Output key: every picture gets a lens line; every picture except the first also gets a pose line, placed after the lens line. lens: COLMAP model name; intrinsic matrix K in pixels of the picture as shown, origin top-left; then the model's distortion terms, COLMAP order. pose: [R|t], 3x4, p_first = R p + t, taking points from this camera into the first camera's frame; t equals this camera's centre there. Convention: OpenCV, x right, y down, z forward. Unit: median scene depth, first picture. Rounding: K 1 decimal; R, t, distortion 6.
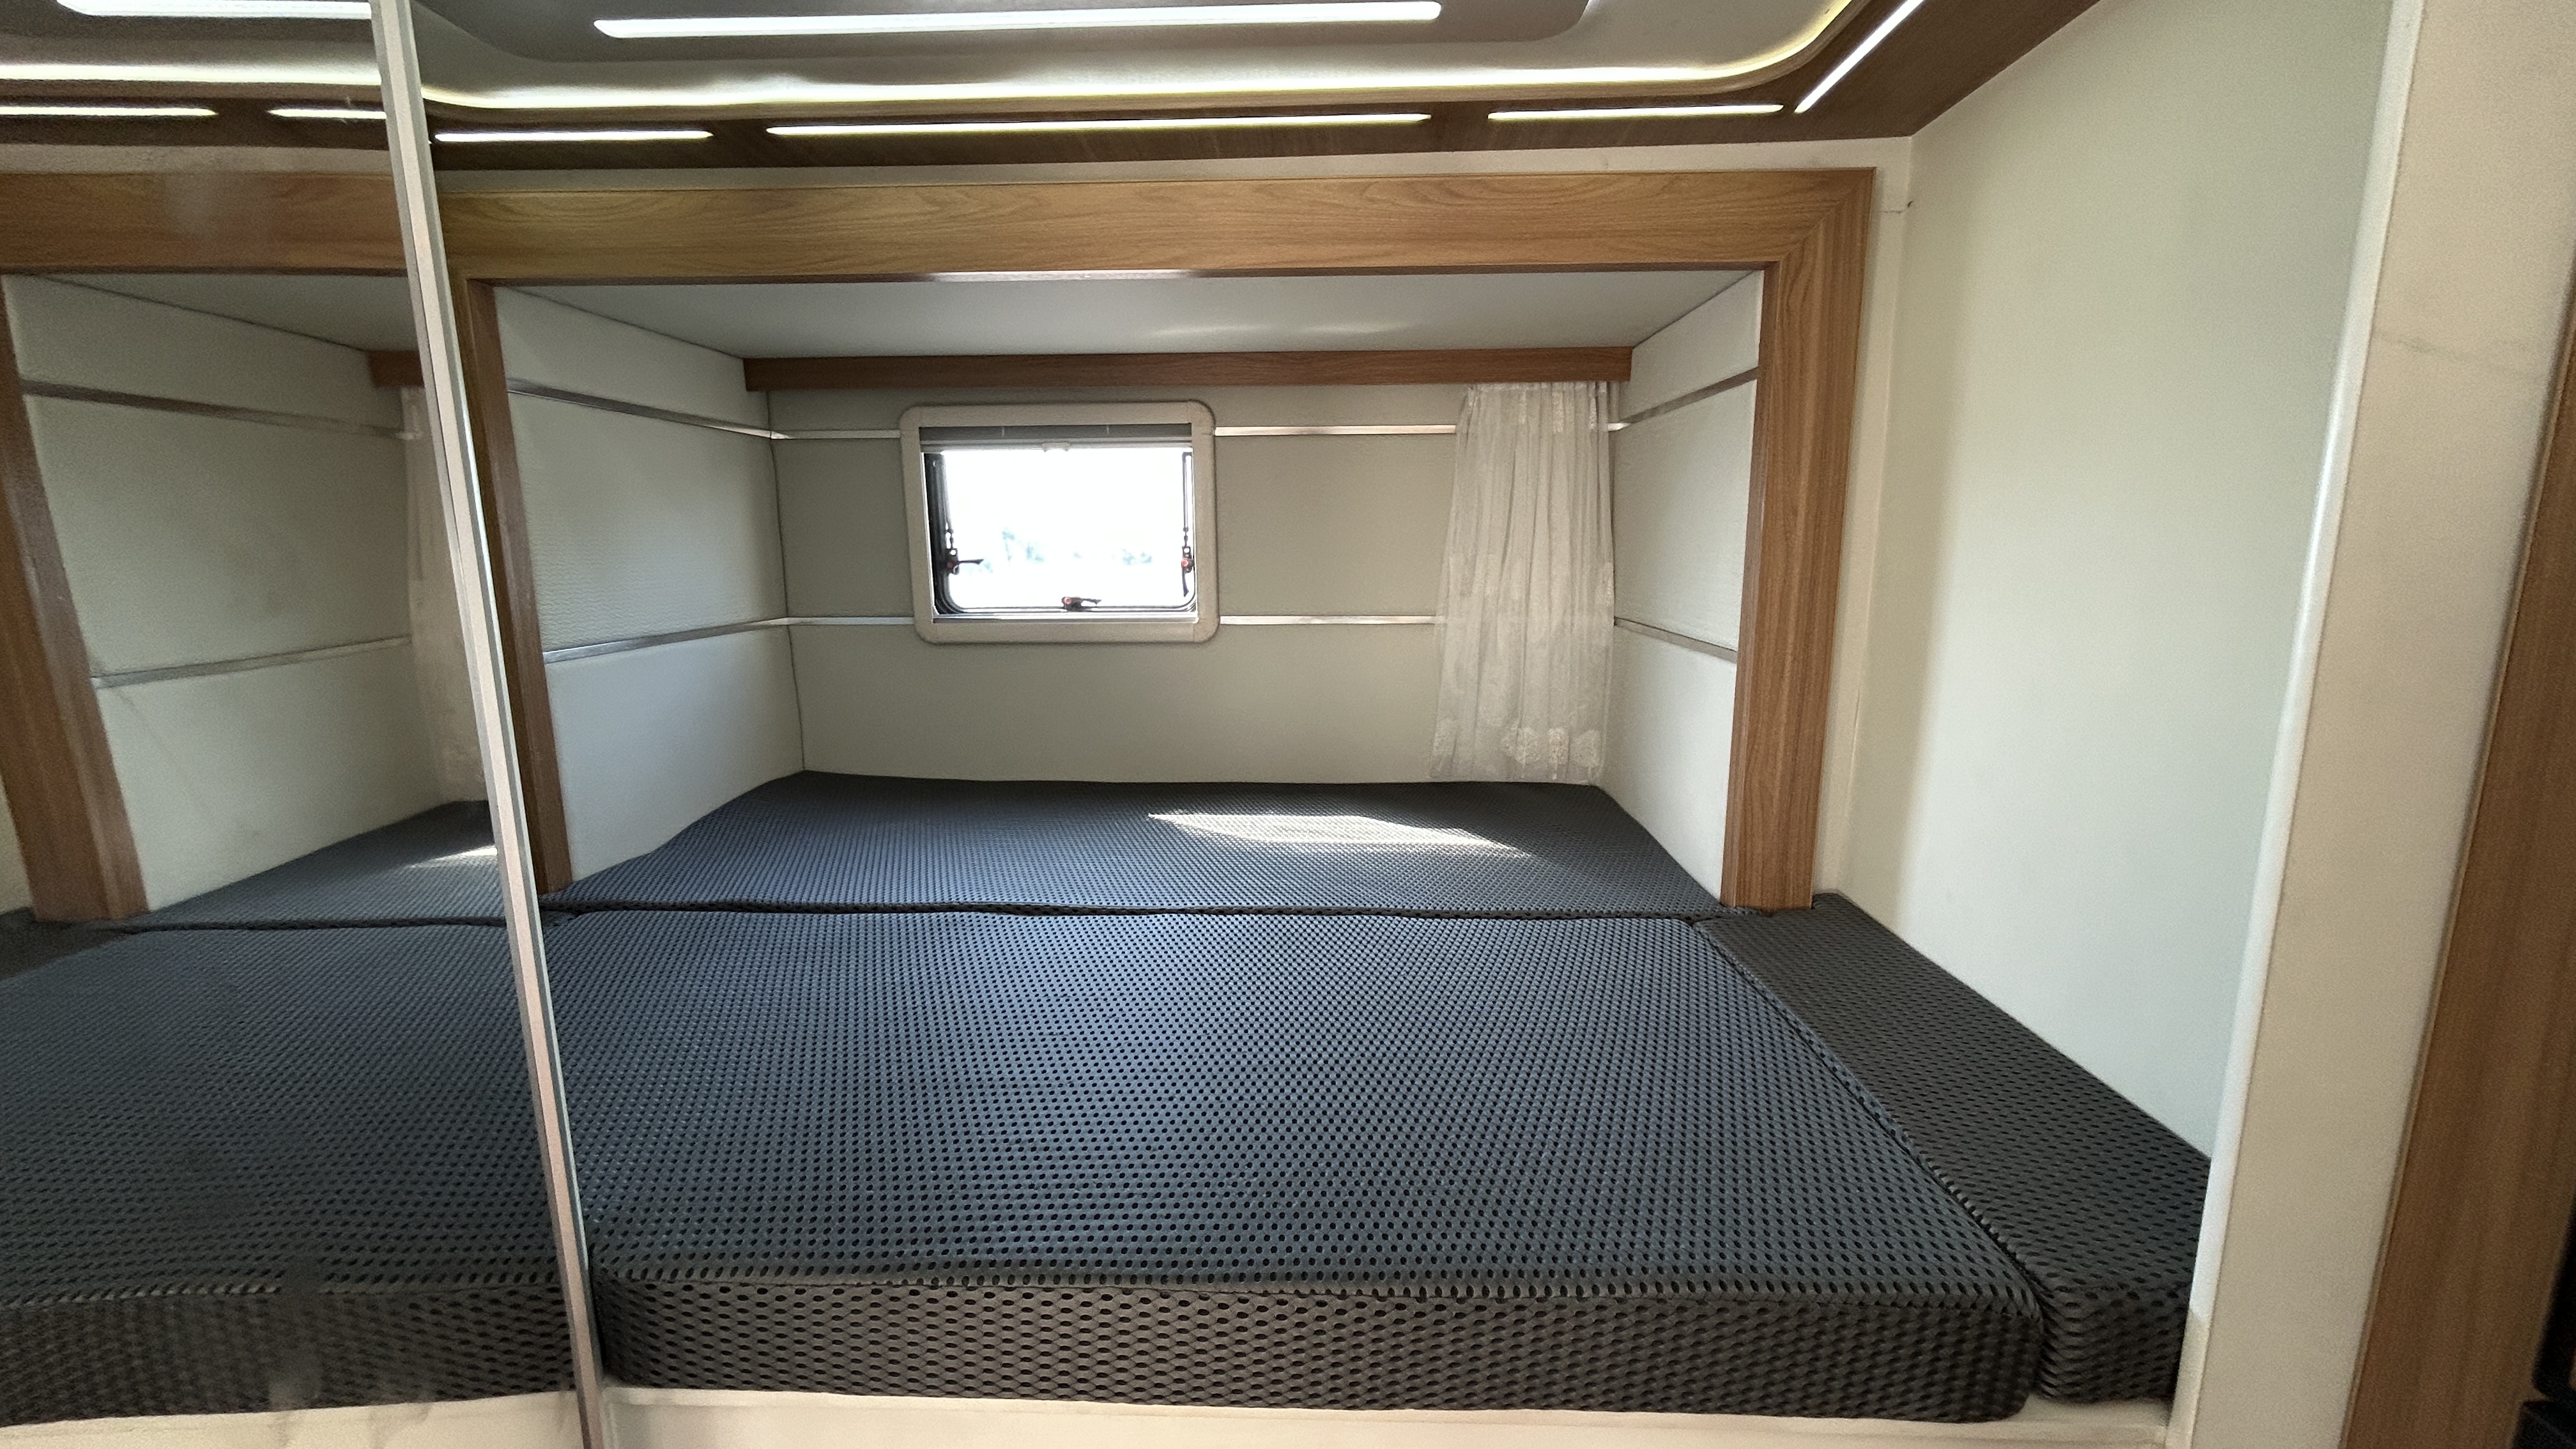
lens RADIAL K [[1037.8, 0, 1288.0], [0, 1037.8, 724.5], [0, 0, 1]] dist [-0.000169, -0.000002]
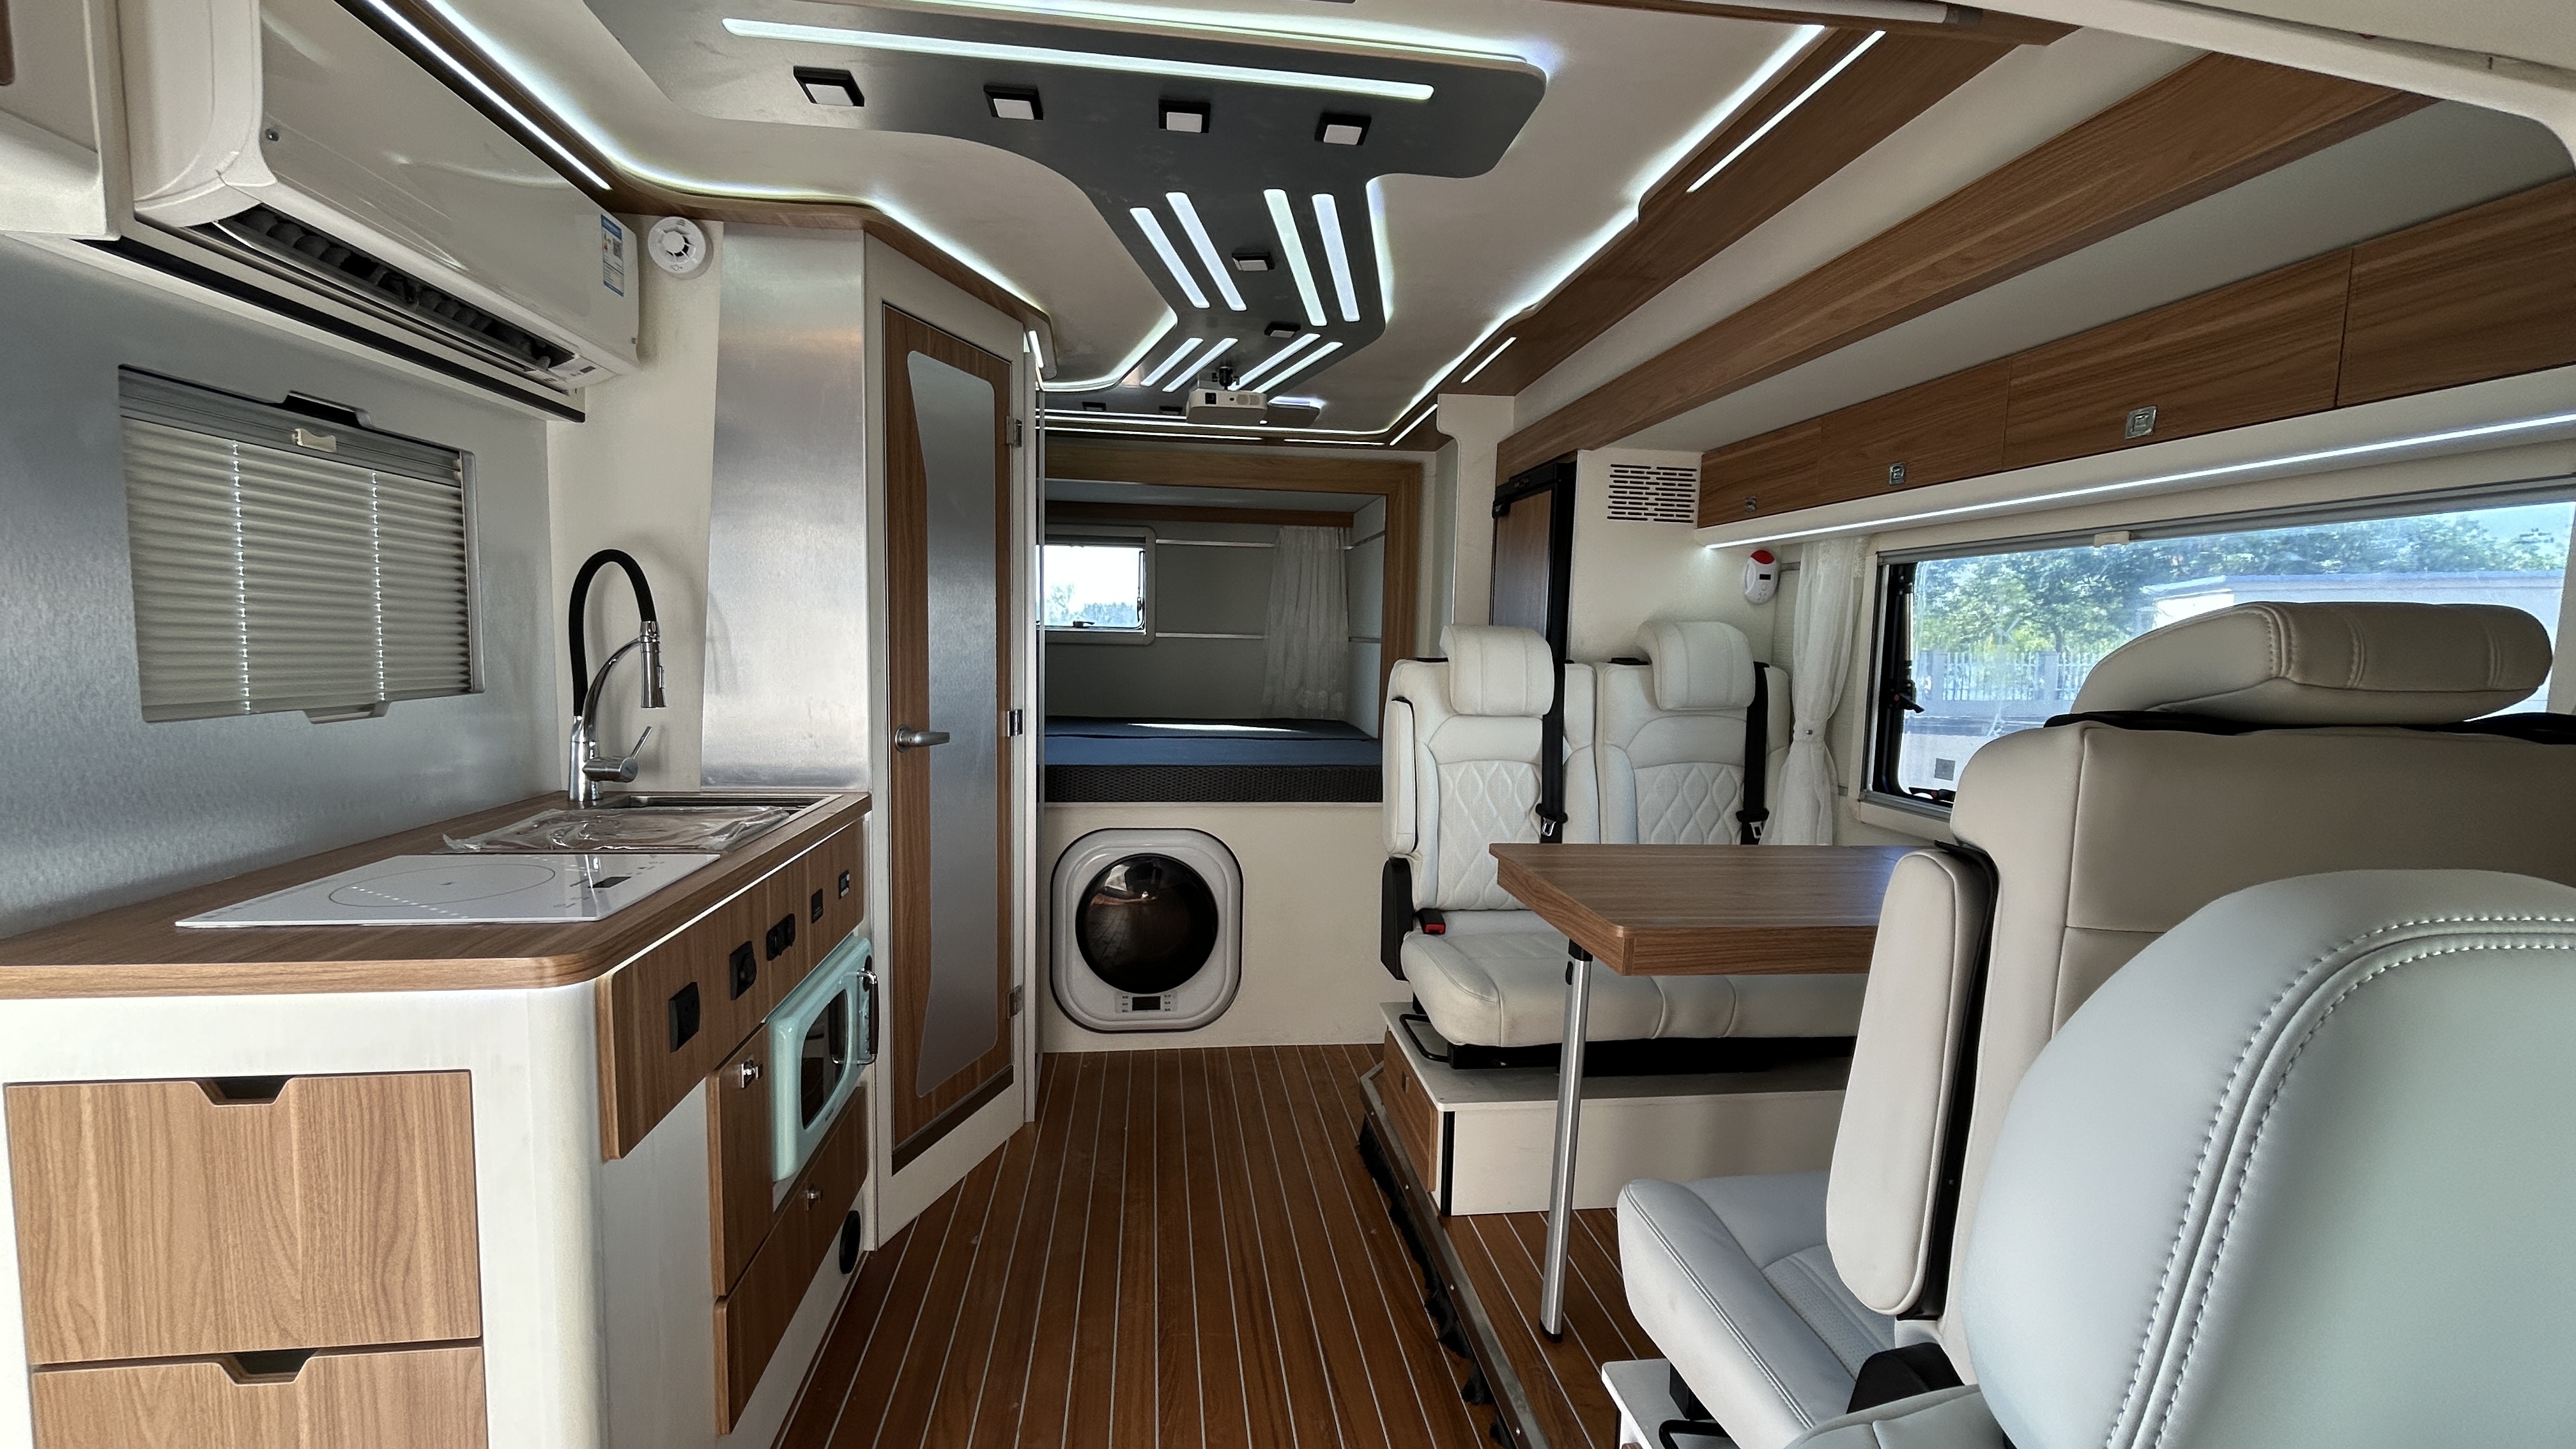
lens RADIAL K [[1037.8, 0, 1288.0], [0, 1037.8, 724.5], [0, 0, 1]] dist [-0.000169, -0.000002]
pose [[0.986678, 0.014411, 0.162045, -0.143497], [-0.000261, 0.996208, -0.087006, 0.254712], [-0.162685, 0.085804, 0.982940, -1.024717]]
